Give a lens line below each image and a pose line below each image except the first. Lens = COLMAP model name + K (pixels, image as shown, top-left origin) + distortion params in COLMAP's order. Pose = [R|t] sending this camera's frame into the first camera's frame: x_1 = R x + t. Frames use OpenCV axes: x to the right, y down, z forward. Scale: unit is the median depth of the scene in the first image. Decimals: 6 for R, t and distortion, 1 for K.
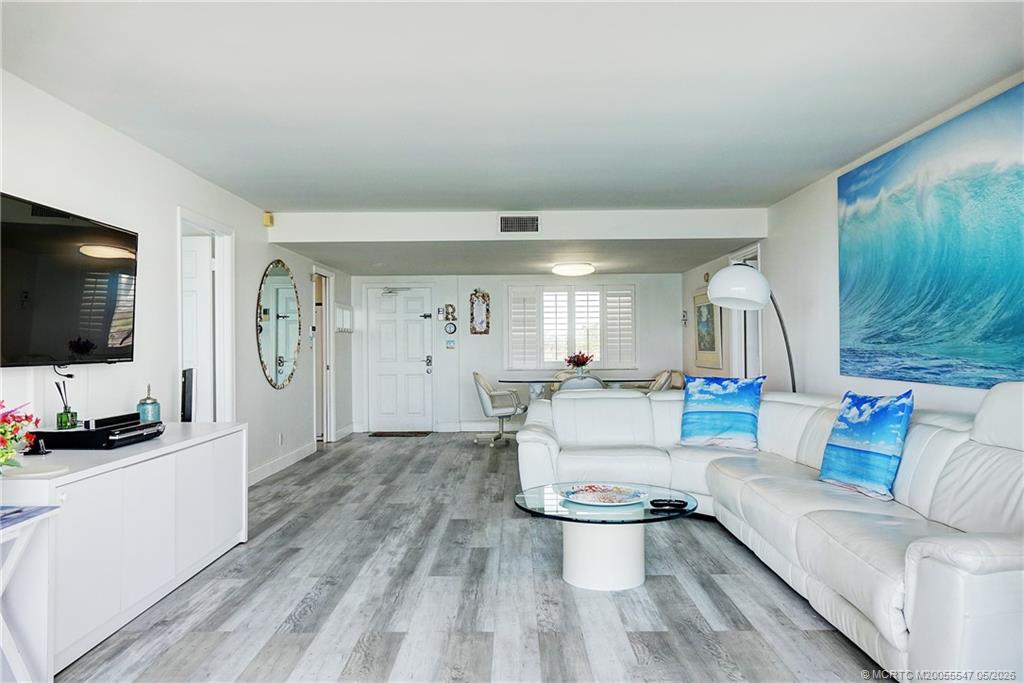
lens RADIAL K [[731.3, 0, 513.5], [0, 731.3, 342.1], [0, 0, 1]] dist [-0.001305, 0.007230]
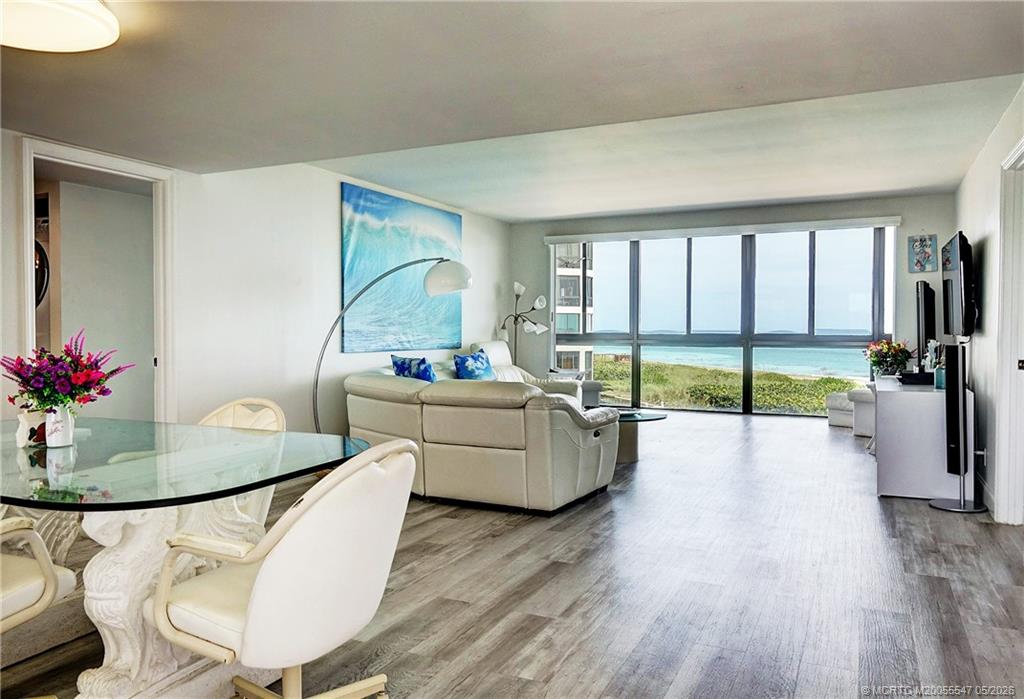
lens RADIAL K [[723.4, 0, 509.6], [0, 723.4, 345.7], [0, 0, 1]] dist [0.003171, 0.001341]
pose [[-0.907034, -0.004276, 0.421036, -0.160062], [0.004103, 0.999811, 0.018993, 0.007303], [-0.421038, 0.018955, -0.906845, 1.125075]]
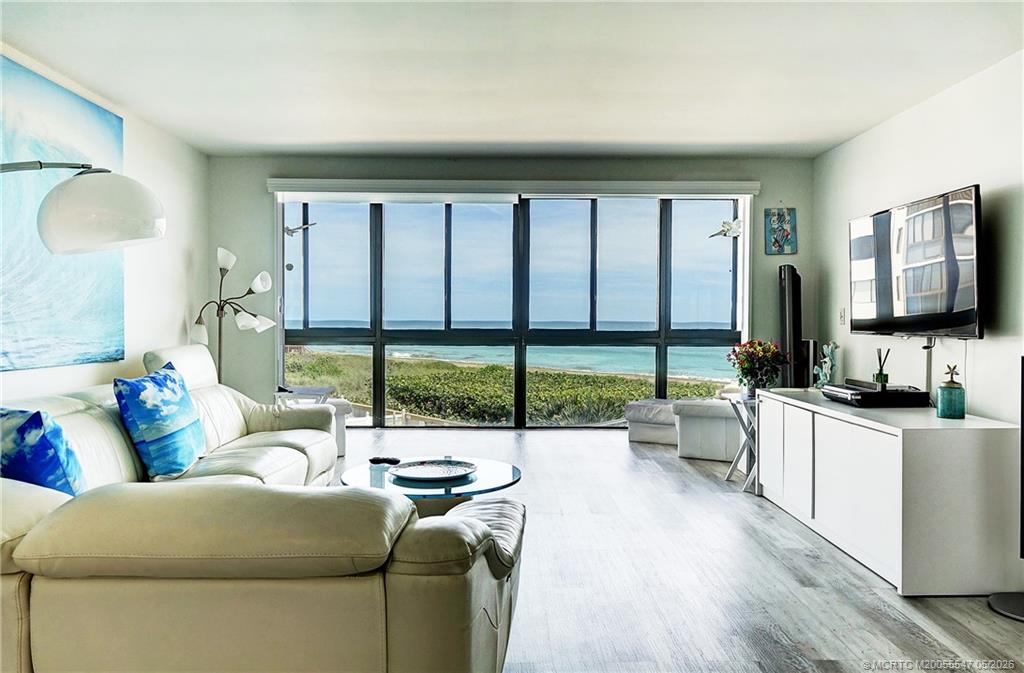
lens RADIAL K [[731.3, 0, 516.0], [0, 731.3, 337.1], [0, 0, 1]] dist [-0.001305, 0.007230]
pose [[-0.999884, 0.002791, -0.014974, 0.010692], [0.002462, 0.999756, 0.021936, 0.001278], [0.015031, 0.021897, -0.999647, 0.841906]]
